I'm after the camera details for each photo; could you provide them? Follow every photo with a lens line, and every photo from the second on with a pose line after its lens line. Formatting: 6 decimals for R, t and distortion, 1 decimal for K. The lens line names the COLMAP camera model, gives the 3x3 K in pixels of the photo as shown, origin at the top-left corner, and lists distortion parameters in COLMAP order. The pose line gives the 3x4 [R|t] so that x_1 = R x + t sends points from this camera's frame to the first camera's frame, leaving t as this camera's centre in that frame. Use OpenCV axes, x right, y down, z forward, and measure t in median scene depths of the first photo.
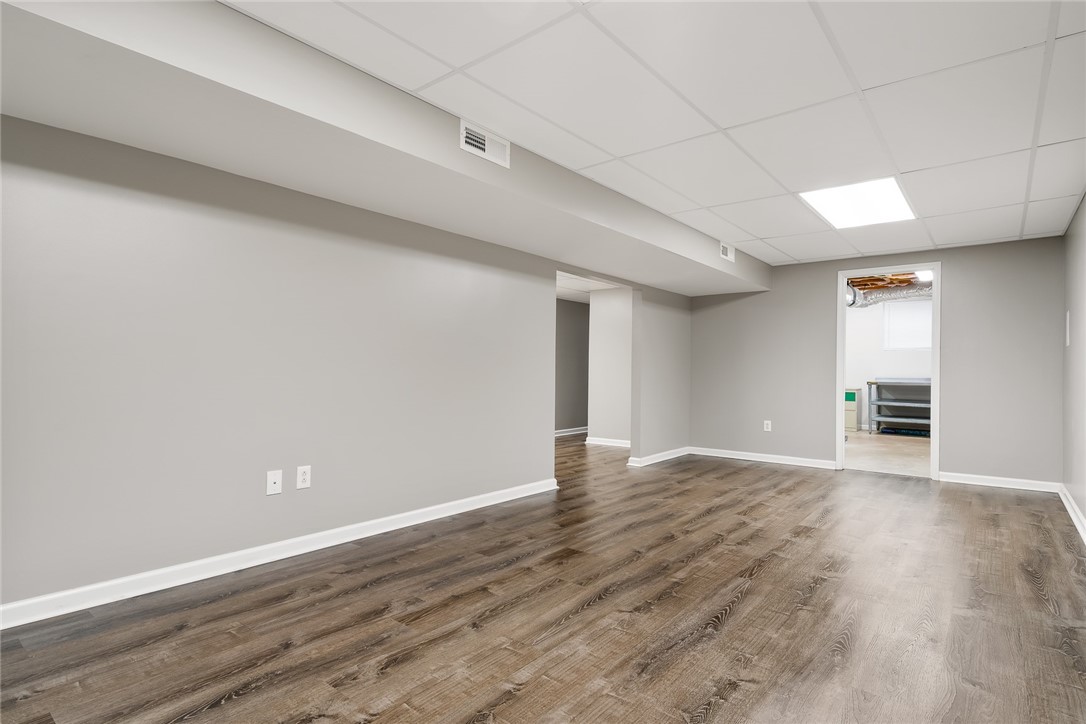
lens RADIAL K [[554.4, 0, 541.5], [0, 554.4, 367.8], [0, 0, 1]] dist [-0.000424, -0.000267]
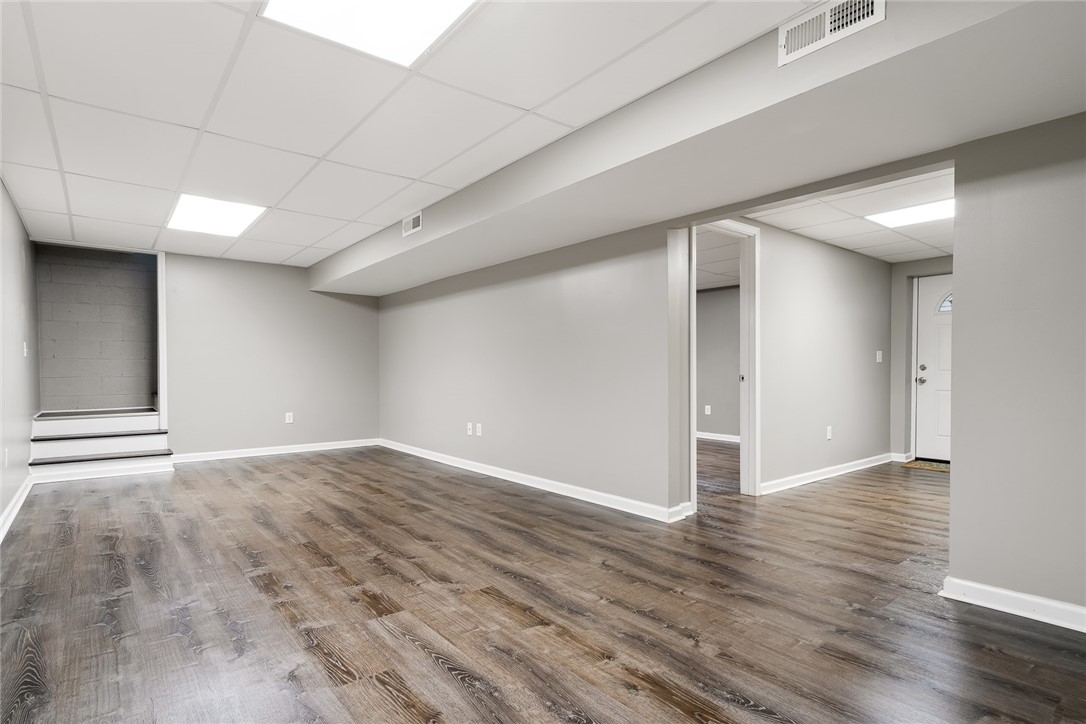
lens RADIAL K [[554.4, 0, 526.9], [0, 554.4, 374.1], [0, 0, 1]] dist [-0.000424, -0.000267]
pose [[-0.225806, -0.004240, -0.974163, 1.186288], [0.006263, 0.999964, -0.005804, 0.029493], [0.974152, -0.007411, -0.225771, 1.461281]]
